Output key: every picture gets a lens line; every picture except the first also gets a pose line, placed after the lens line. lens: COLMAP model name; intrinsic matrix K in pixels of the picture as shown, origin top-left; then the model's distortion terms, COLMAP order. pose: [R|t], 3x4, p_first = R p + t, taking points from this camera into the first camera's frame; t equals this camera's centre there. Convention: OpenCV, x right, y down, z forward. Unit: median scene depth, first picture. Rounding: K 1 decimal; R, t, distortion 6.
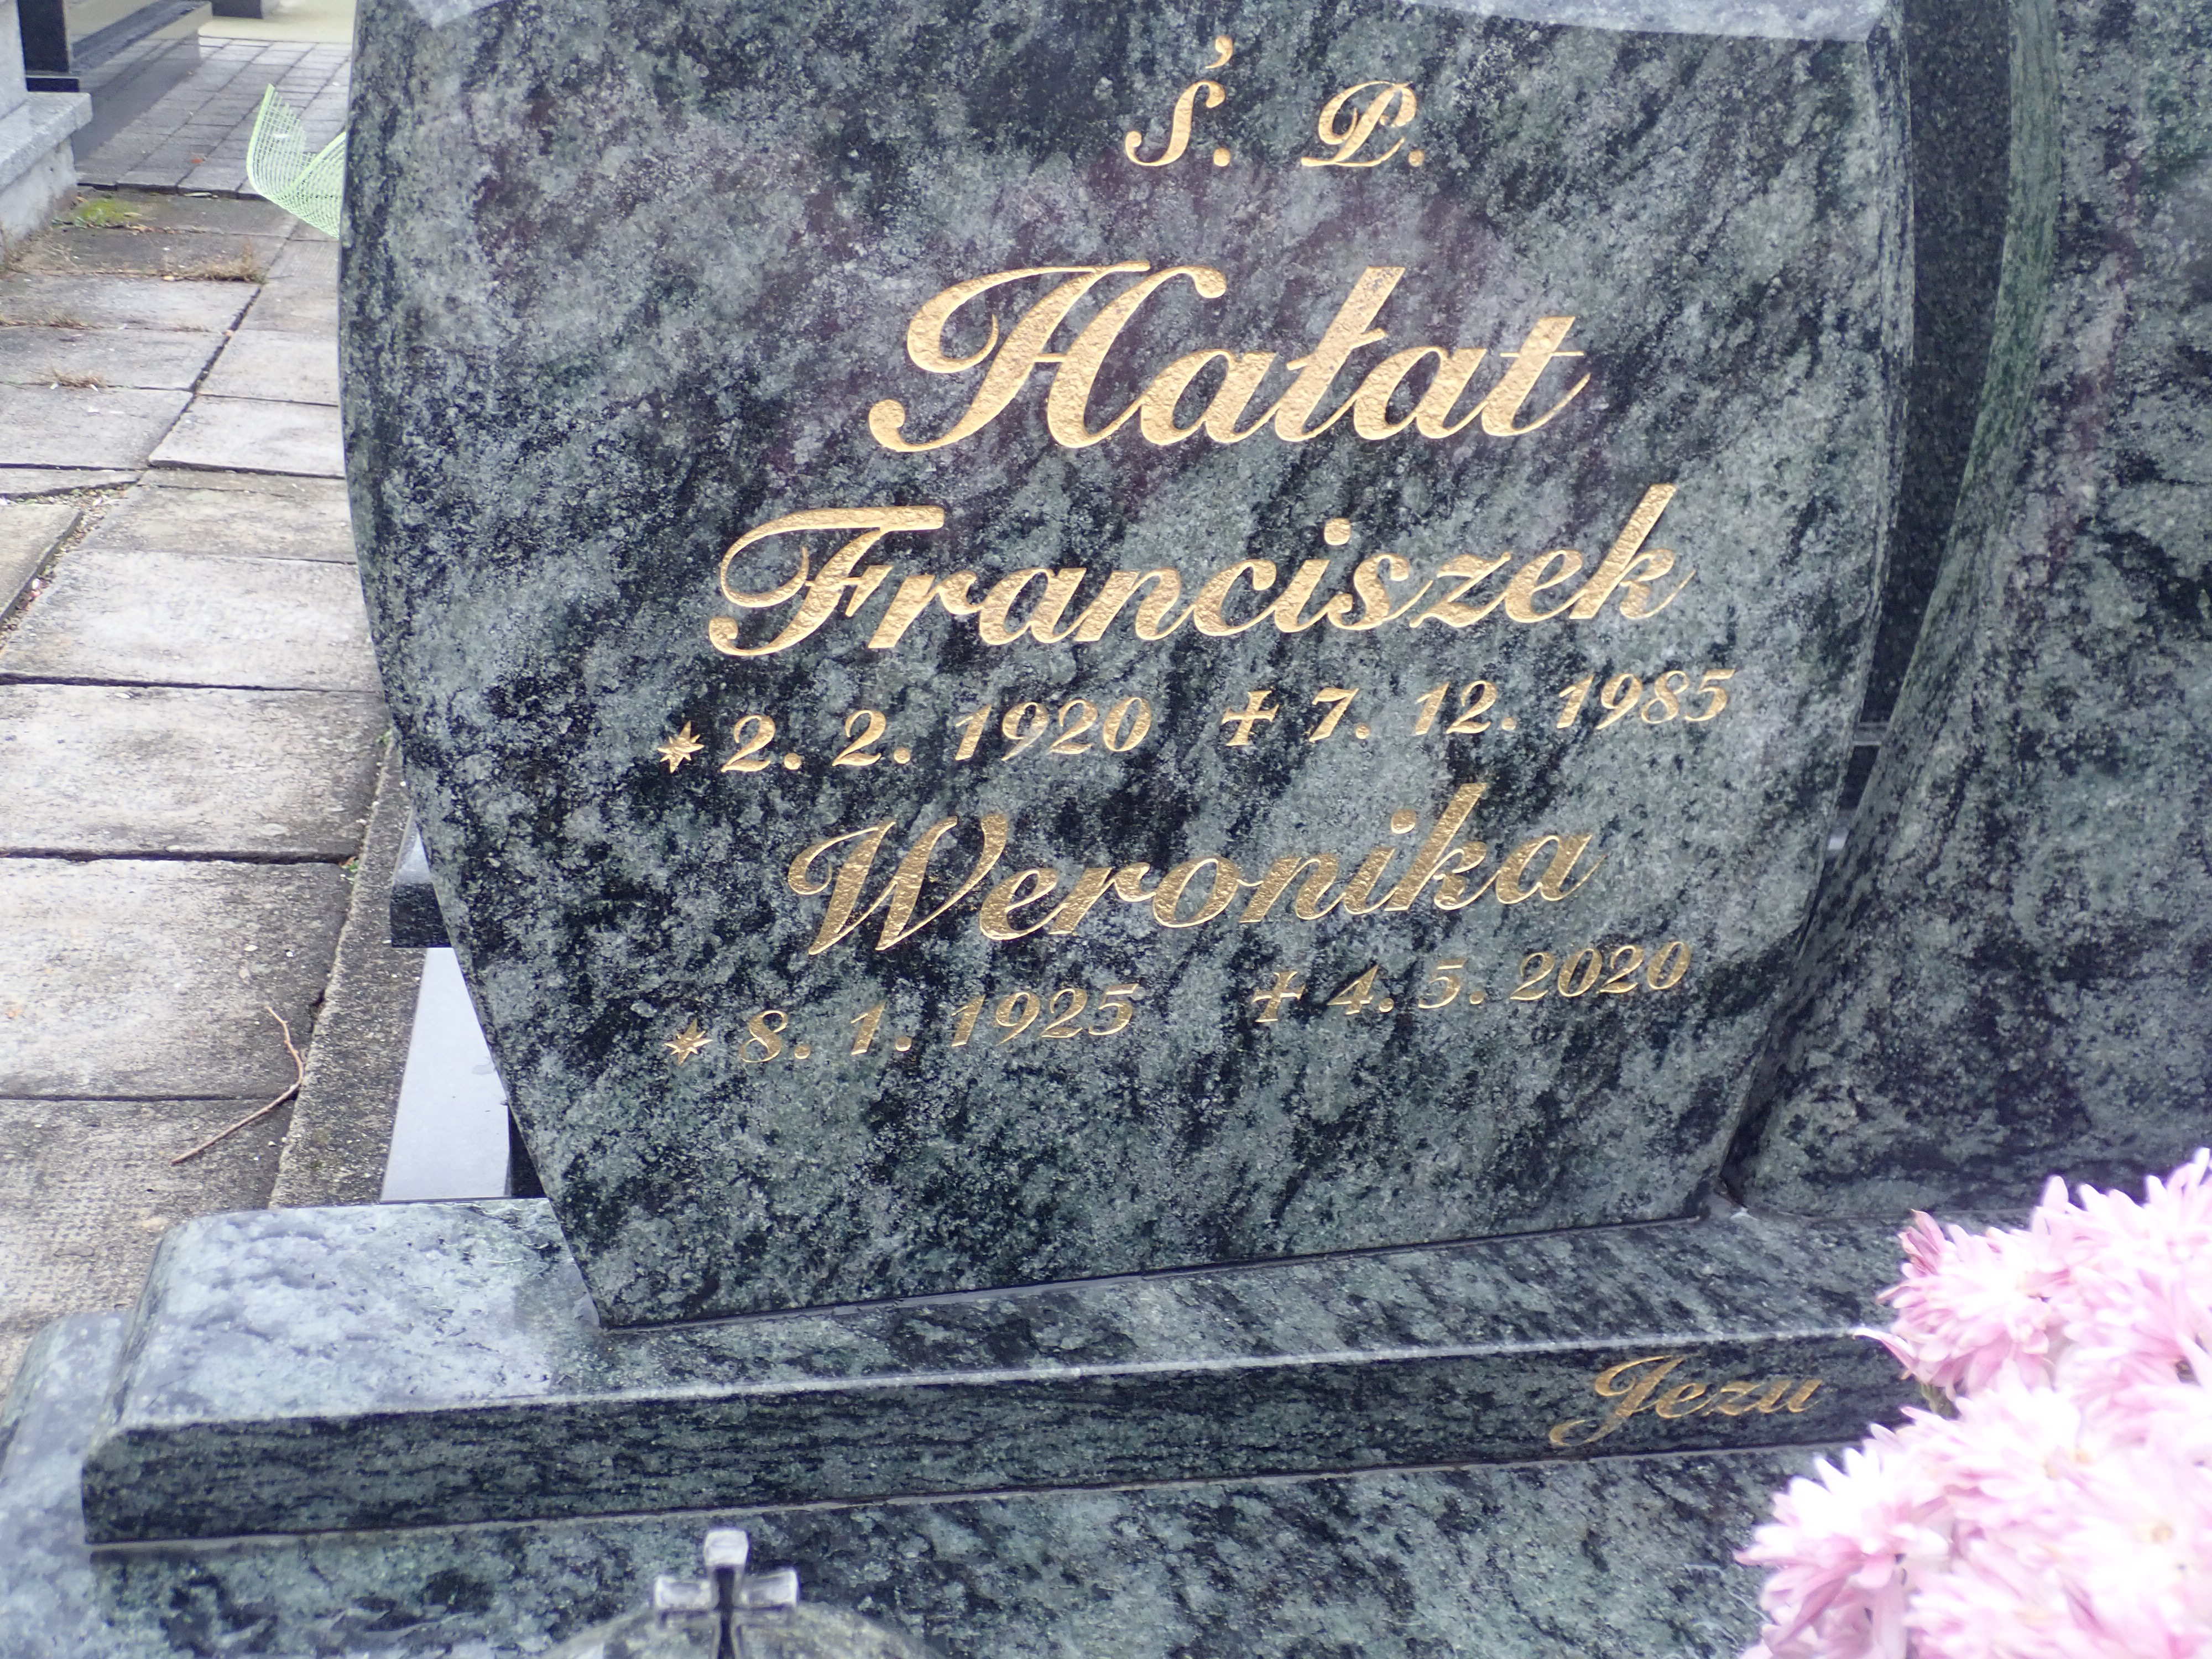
lens RADIAL K [[2612.8, 0, 1103.9], [0, 2612.8, 828.2], [0, 0, 1]] dist [0.017584, 0.000000]
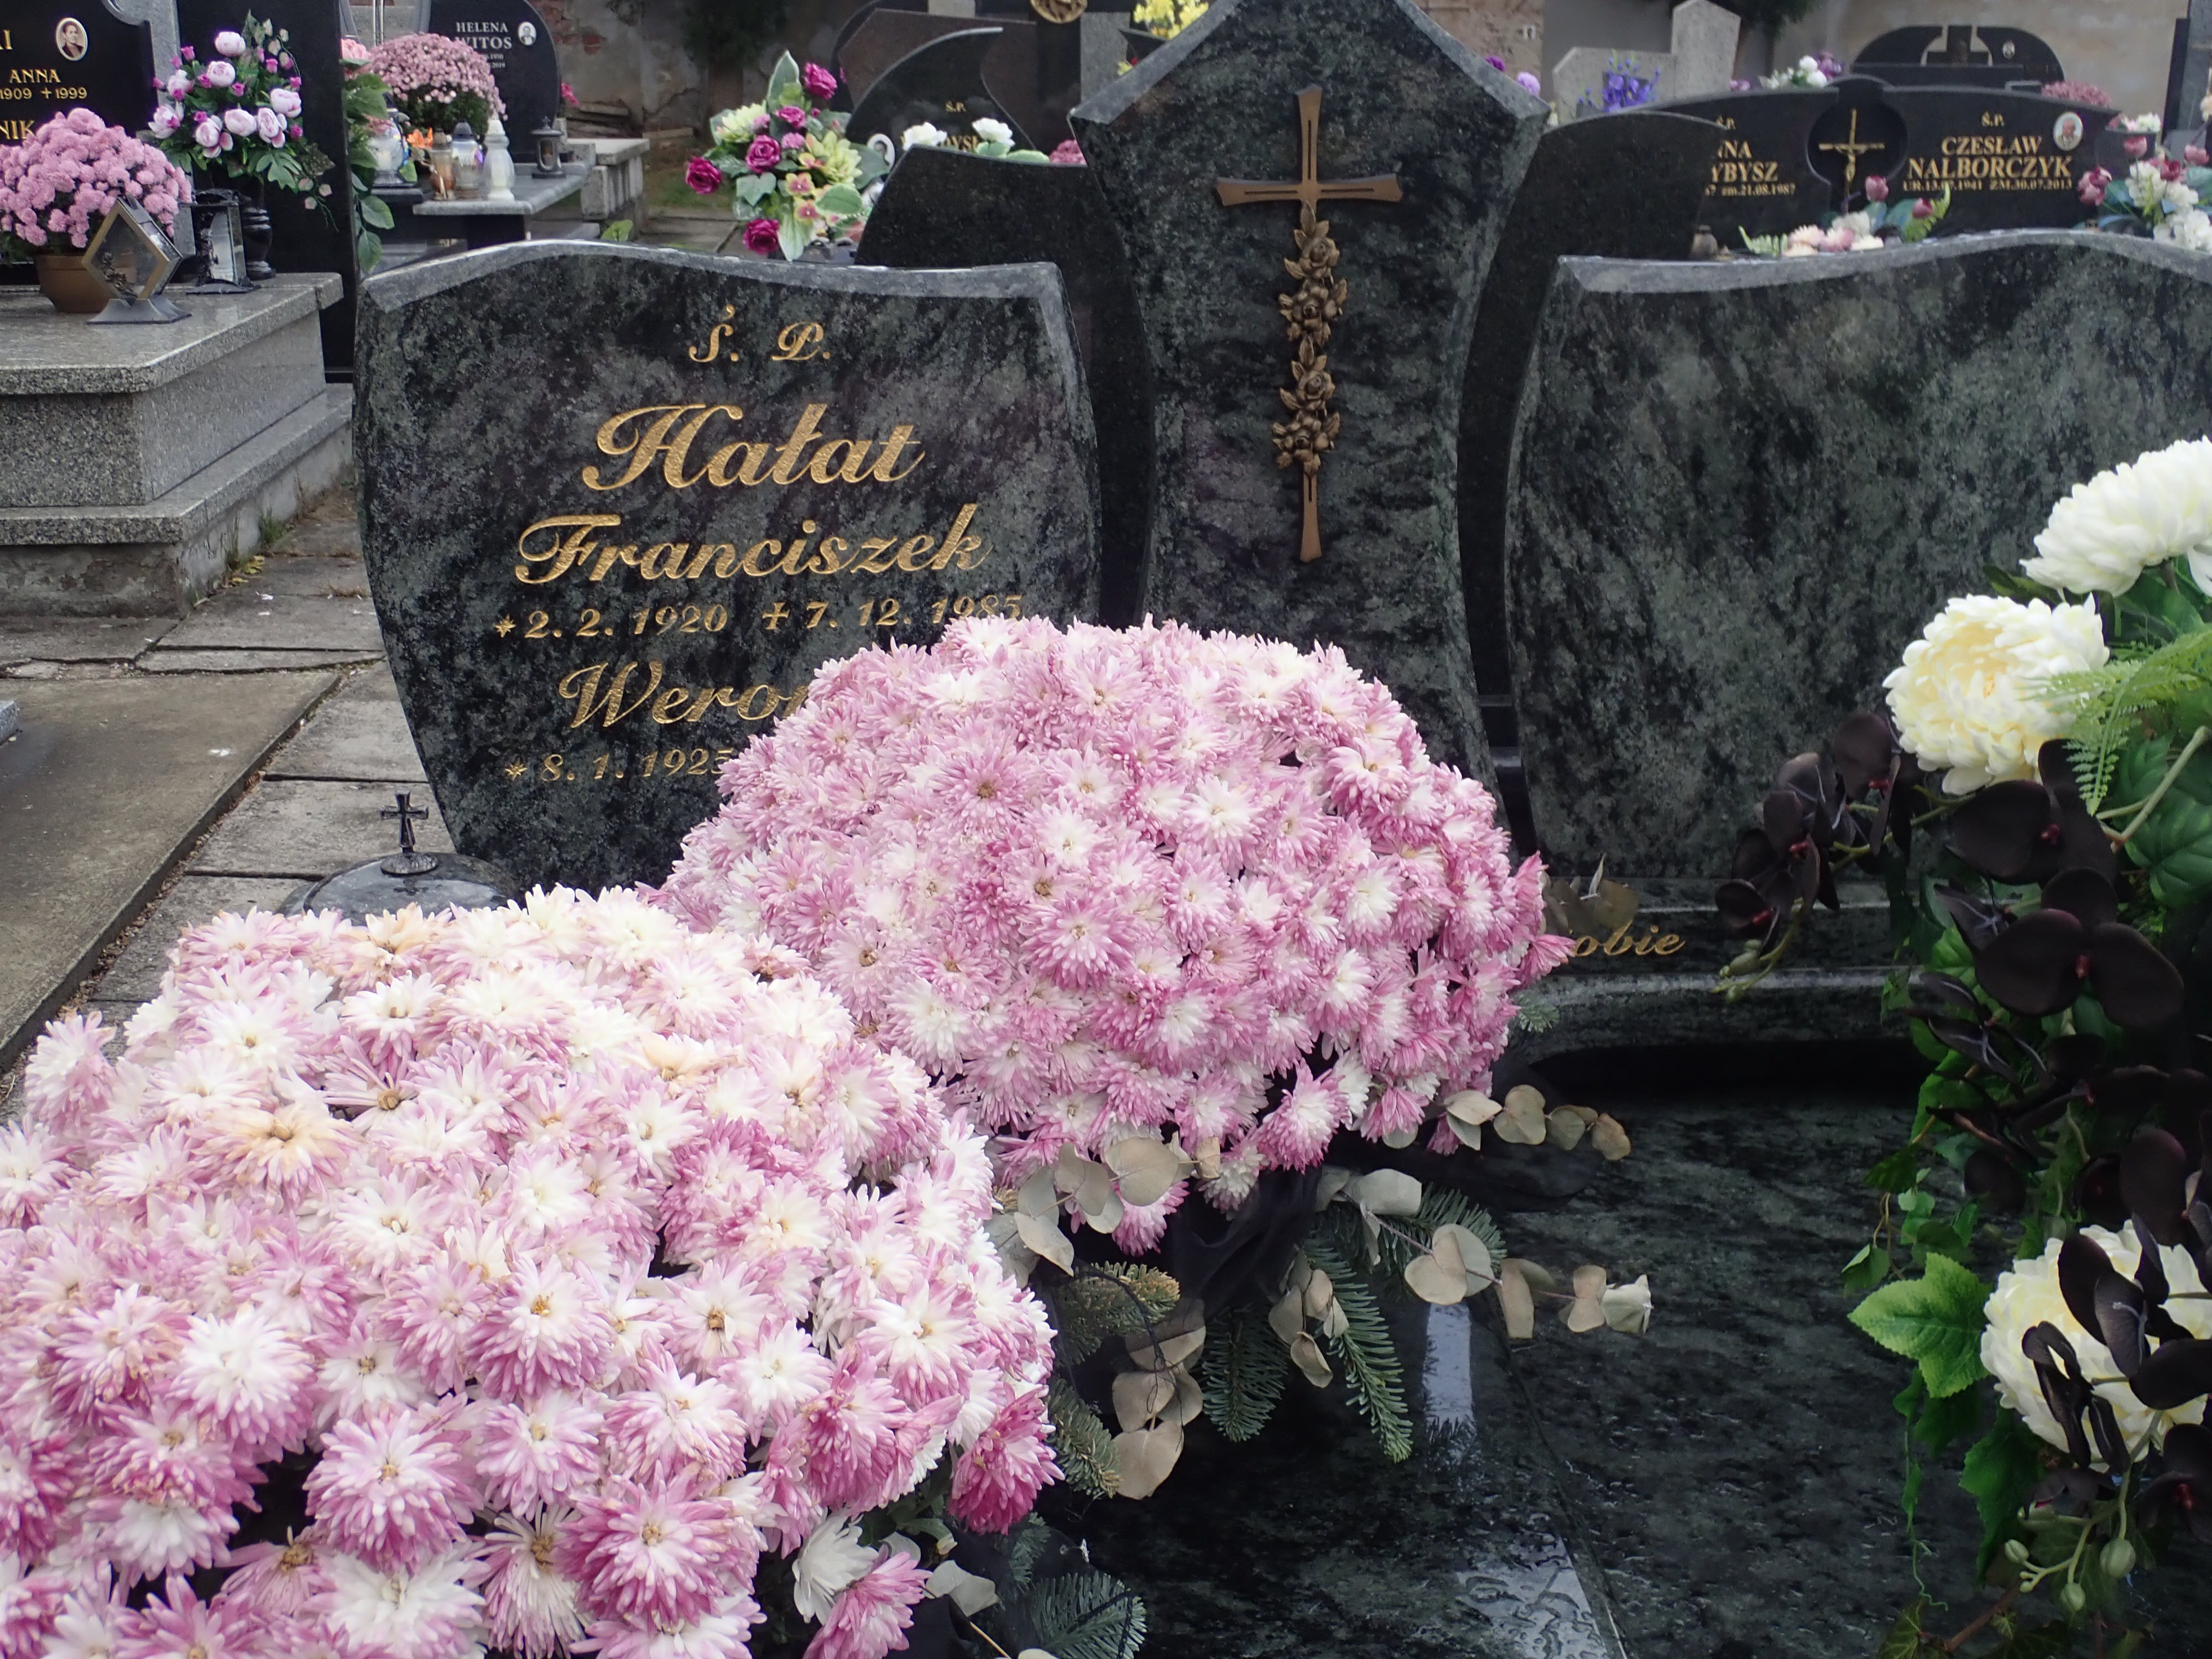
lens RADIAL K [[2612.8, 0, 1107.6], [0, 2612.8, 830.2], [0, 0, 1]] dist [0.017584, 0.000000]
pose [[0.993985, -0.013637, -0.108663, 0.572327], [0.002630, 0.994903, -0.100806, 0.358942], [0.109484, 0.099914, 0.988954, -1.098151]]
